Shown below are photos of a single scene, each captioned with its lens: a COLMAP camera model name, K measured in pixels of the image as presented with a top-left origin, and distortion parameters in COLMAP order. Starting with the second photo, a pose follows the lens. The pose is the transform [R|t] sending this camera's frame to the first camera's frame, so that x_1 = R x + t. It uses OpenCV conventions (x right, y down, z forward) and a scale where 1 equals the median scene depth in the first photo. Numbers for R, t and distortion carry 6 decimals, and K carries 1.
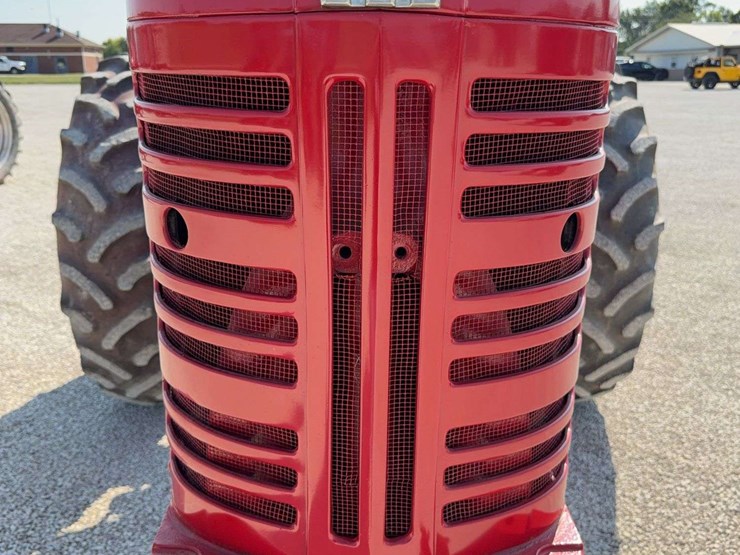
lens RADIAL K [[714.4, 0, 370.0], [0, 714.4, 277.5], [0, 0, 1]] dist [-0.007126, -0.009923]
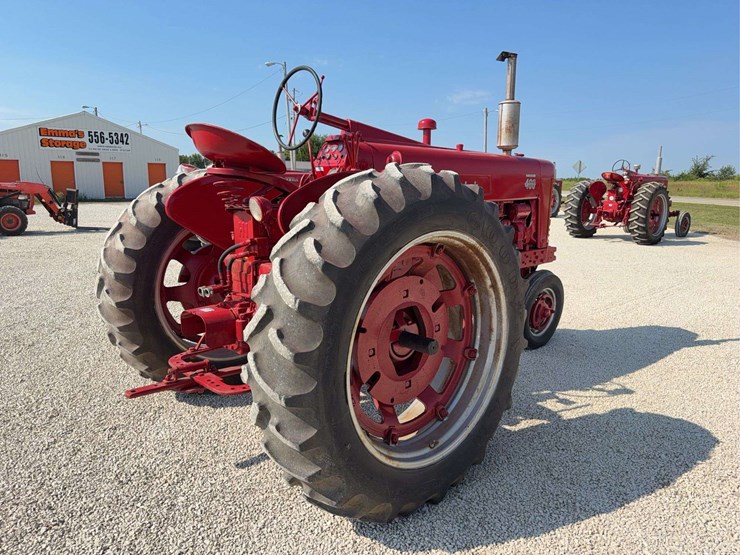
lens RADIAL K [[524.9, 0, 372.1], [0, 524.9, 279.4], [0, 0, 1]] dist [0.061785, -0.075361]
pose [[-0.661287, -0.139852, 0.736980, -0.624603], [0.205637, 0.911032, 0.357398, -0.329215], [-0.721396, 0.387893, -0.573696, 1.123182]]
